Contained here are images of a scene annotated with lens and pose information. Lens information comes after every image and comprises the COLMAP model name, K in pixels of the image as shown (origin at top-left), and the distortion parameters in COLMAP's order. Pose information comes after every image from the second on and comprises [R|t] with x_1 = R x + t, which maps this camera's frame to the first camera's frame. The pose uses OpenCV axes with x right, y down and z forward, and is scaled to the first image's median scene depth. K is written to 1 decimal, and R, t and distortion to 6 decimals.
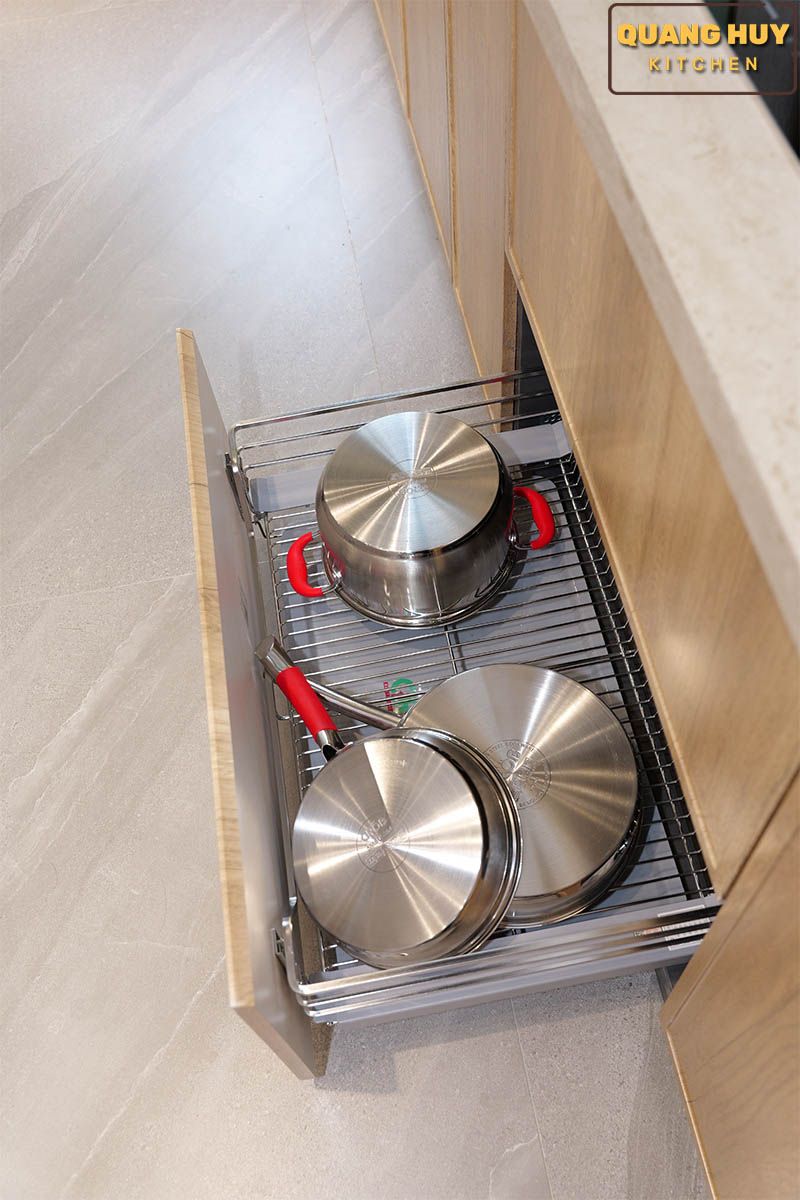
lens RADIAL K [[1101.0, 0, 405.9], [0, 1101.0, 593.4], [0, 0, 1]] dist [-0.005409, 0.000000]
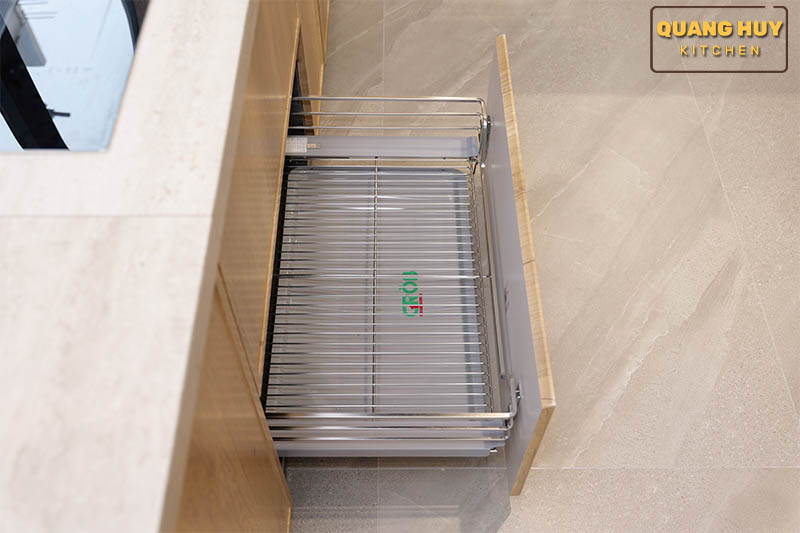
lens RADIAL K [[800.9, 0, 405.4], [0, 800.9, 267.6], [0, 0, 1]] dist [-0.006557, 0.000000]
pose [[-0.986071, -0.089708, 0.140058, -0.169154], [0.162768, -0.347258, 0.923536, -1.055919], [-0.034212, 0.933469, 0.357022, 0.614649]]
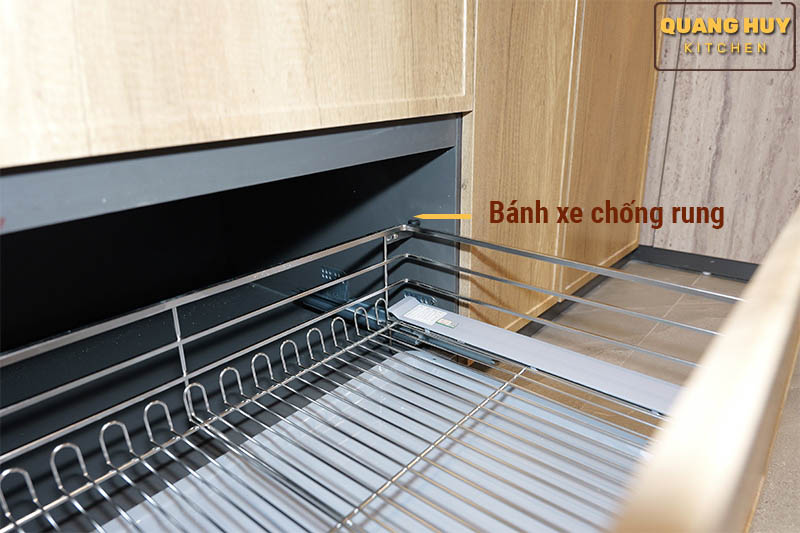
lens RADIAL K [[554.4, 0, 400.7], [0, 554.4, 265.0], [0, 0, 1]] dist [0.027468, -0.046292]
pose [[-0.653971, -0.174373, 0.736149, -0.210294], [0.665003, 0.331428, 0.669273, -0.190419], [-0.360684, 0.927227, -0.100786, 0.942460]]
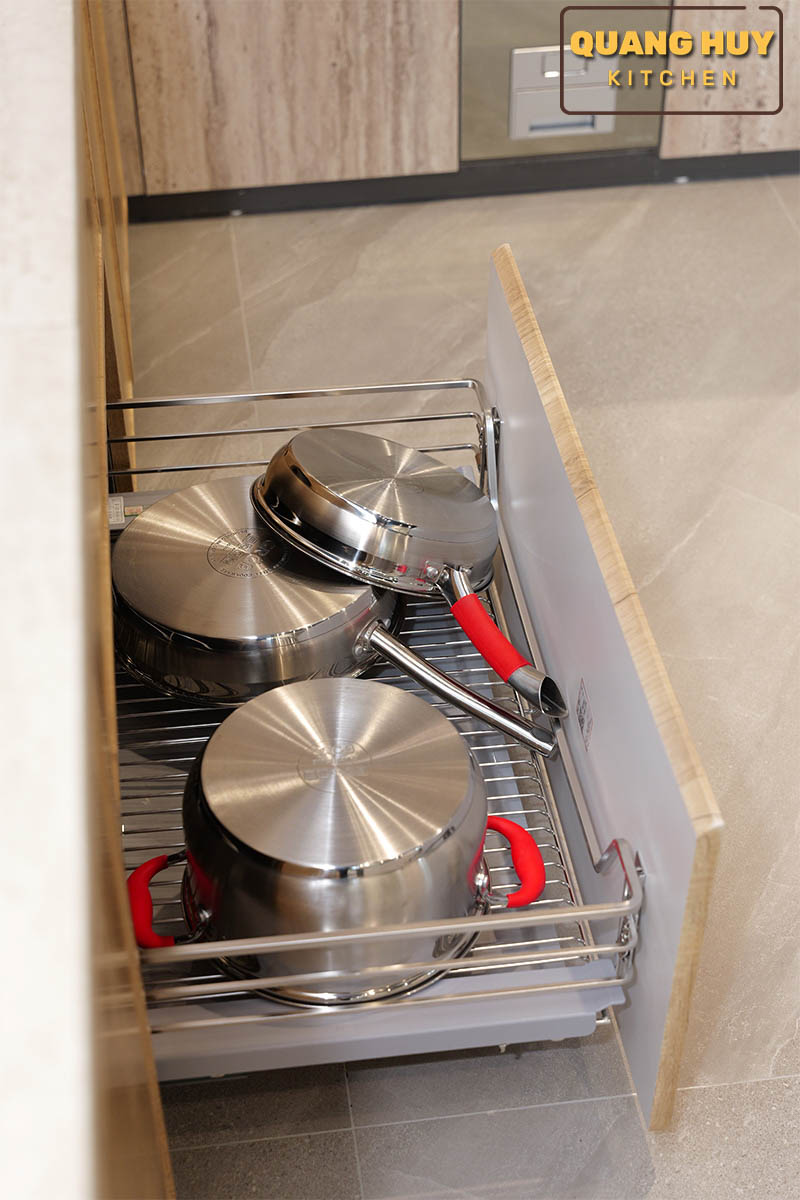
lens RADIAL K [[1895.3, 0, 399.6], [0, 1895.3, 606.3], [0, 0, 1]] dist [-0.001108, 0.000000]
pose [[-0.996825, 0.036803, 0.070611, -0.124196], [0.065365, -0.128214, 0.989590, -1.283720], [0.045473, 0.991063, 0.125401, 0.812027]]
